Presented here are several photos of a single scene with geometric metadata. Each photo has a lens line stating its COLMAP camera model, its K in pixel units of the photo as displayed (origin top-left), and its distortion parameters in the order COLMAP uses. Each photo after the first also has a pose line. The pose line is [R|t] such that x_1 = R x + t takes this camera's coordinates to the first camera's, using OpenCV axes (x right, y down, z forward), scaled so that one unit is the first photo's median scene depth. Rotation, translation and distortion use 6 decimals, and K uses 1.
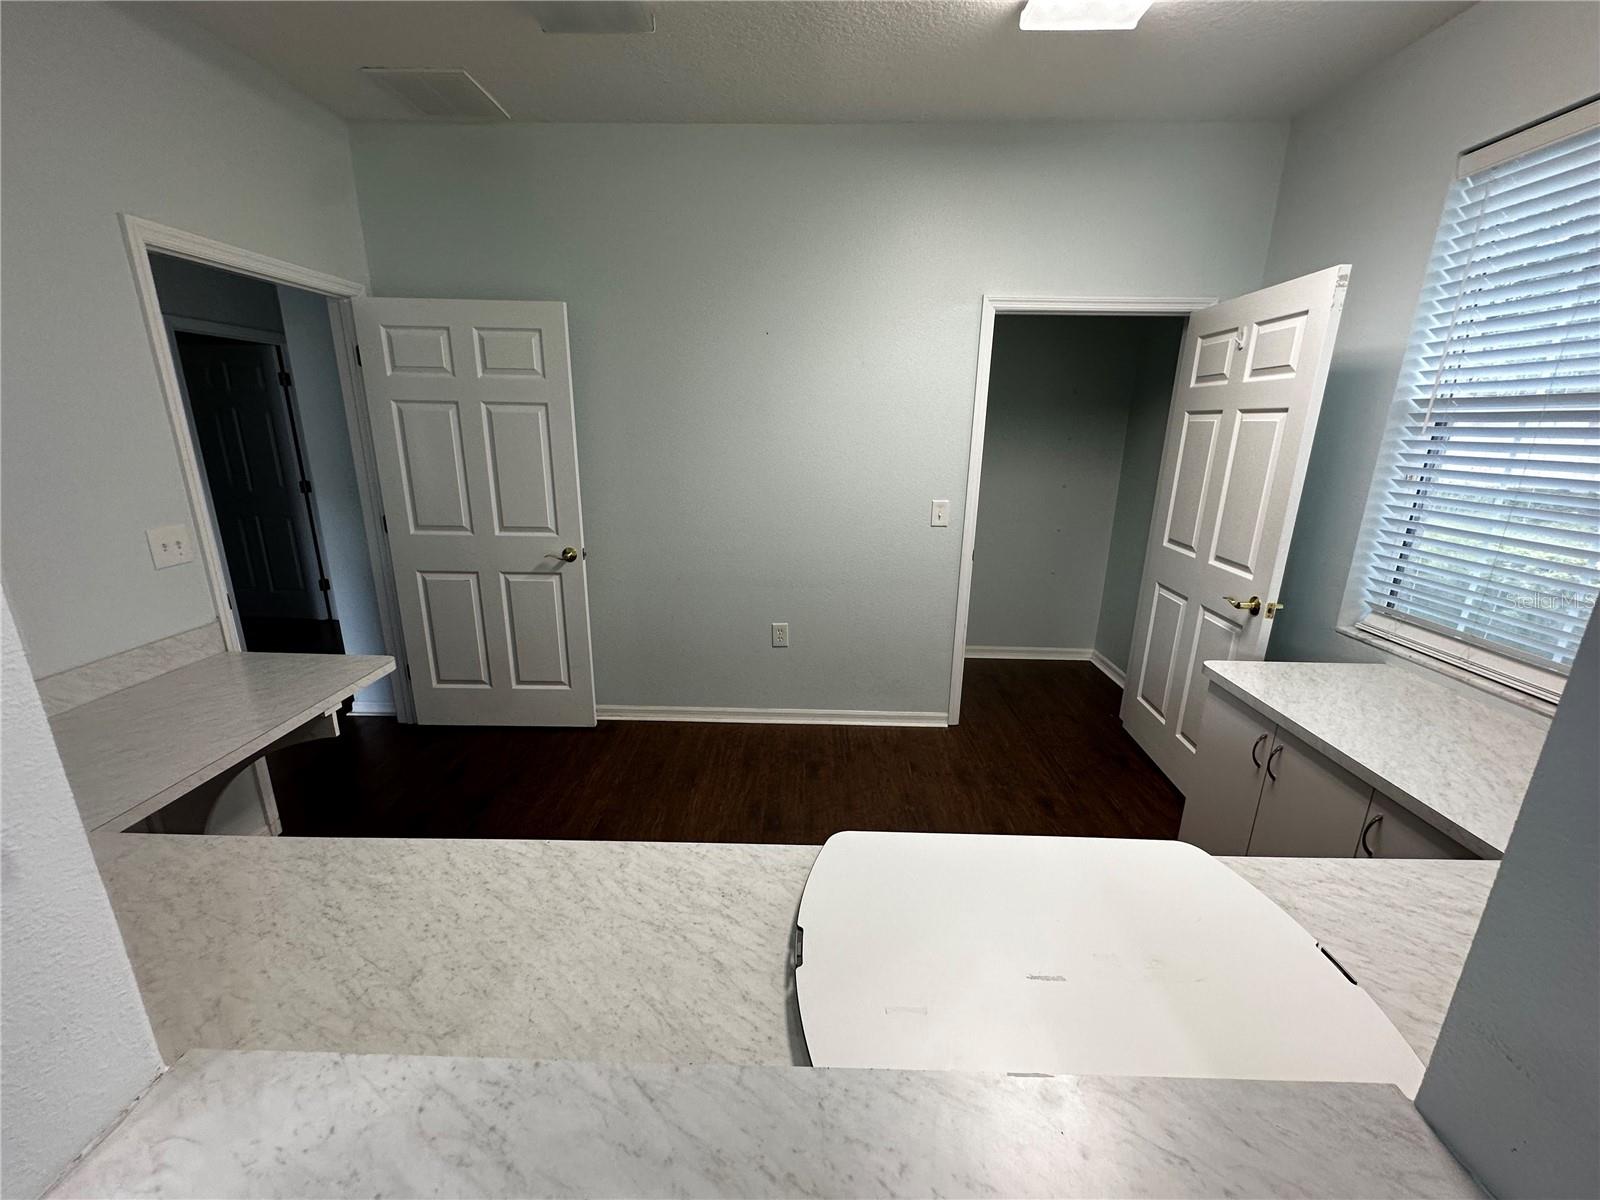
lens RADIAL K [[641.8, 0, 800.0], [0, 641.8, 600.0], [0, 0, 1]] dist [0.001649, 0.000184]
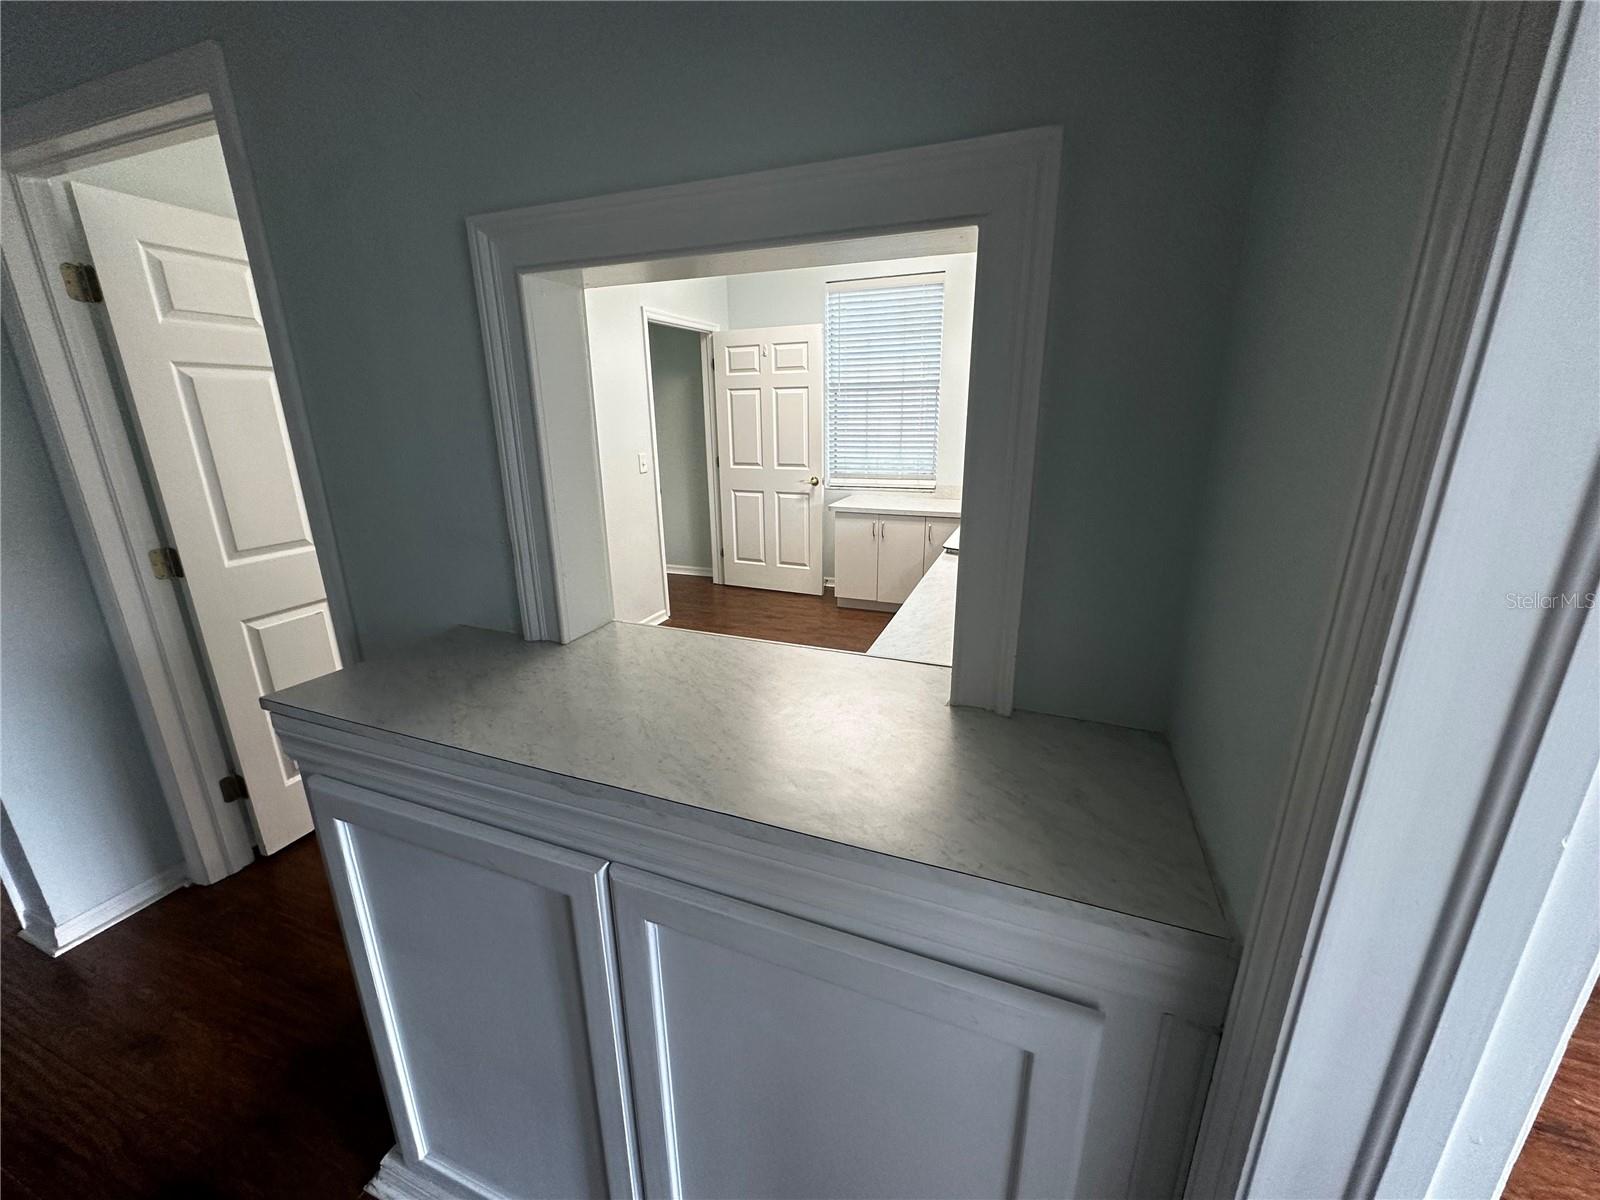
lens RADIAL K [[641.8, 0, 800.0], [0, 641.8, 600.0], [0, 0, 1]] dist [0.001649, 0.000184]
pose [[0.352012, -0.286635, 0.891026, -1.068936], [0.271773, 0.942244, 0.195744, -0.041010], [-0.895671, 0.173253, 0.409581, 0.214627]]
